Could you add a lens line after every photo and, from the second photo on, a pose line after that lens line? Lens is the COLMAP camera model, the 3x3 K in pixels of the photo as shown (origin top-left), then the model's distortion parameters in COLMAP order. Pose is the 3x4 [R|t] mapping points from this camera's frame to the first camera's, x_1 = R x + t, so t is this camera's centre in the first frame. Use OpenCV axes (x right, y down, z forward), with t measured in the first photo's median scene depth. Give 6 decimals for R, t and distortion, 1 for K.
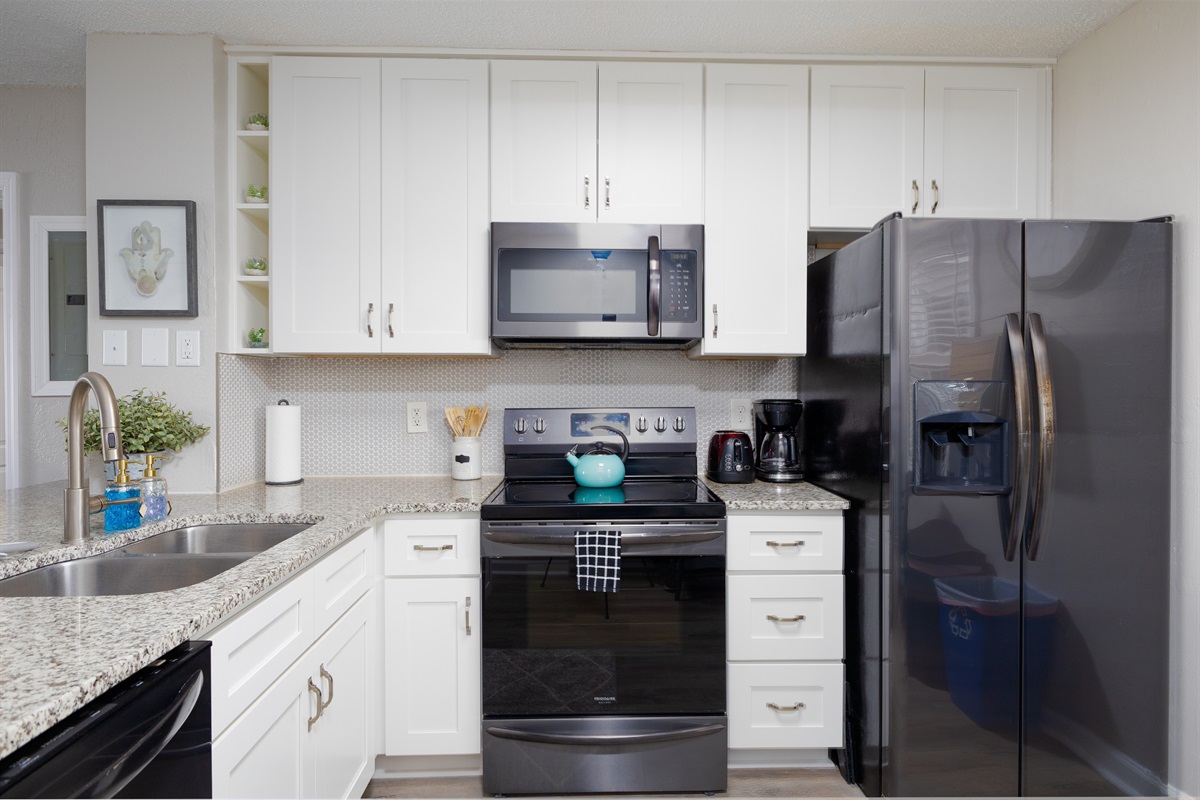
lens RADIAL K [[691.5, 0, 600.0], [0, 691.5, 400.0], [0, 0, 1]] dist [0.002791, -0.000772]
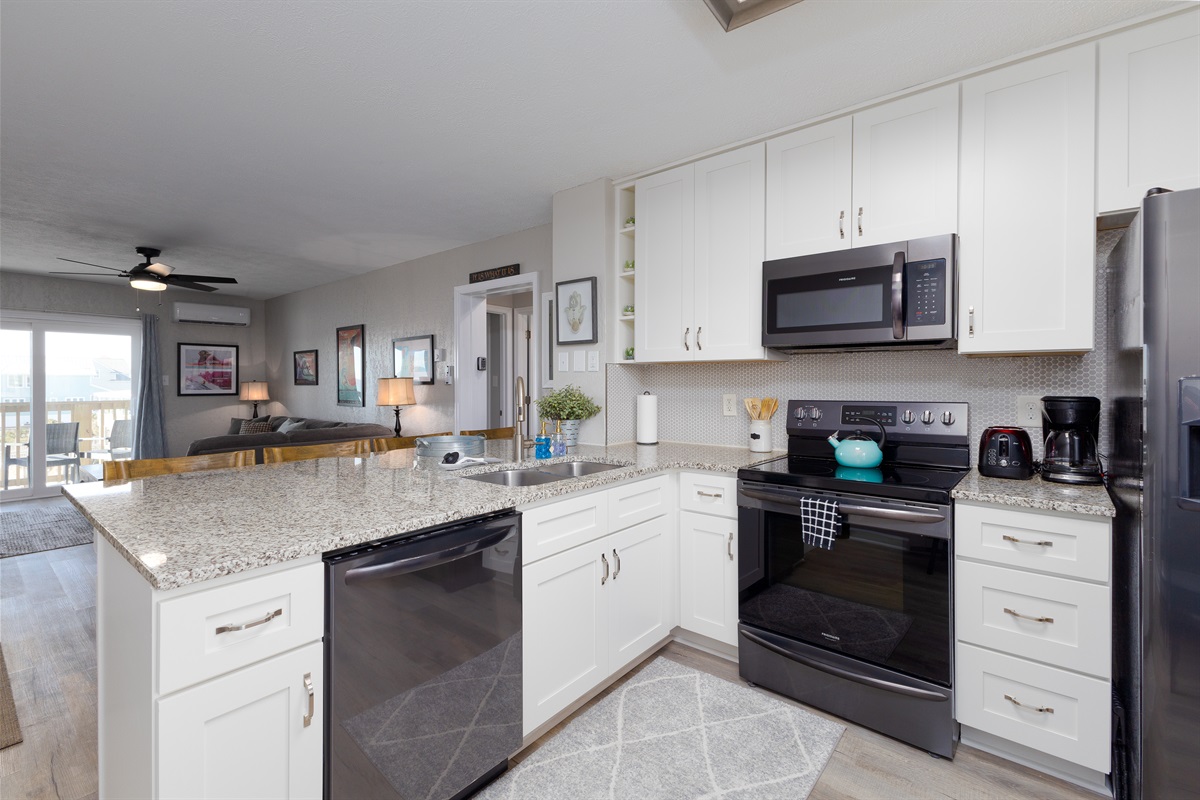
lens RADIAL K [[557.4, 0, 603.9], [0, 557.4, 390.8], [0, 0, 1]] dist [0.002741, -0.000355]
pose [[0.733543, 0.010248, -0.679566, 0.363764], [-0.011702, 0.999929, 0.002448, -0.004054], [0.679543, 0.006156, 0.733610, -0.008810]]
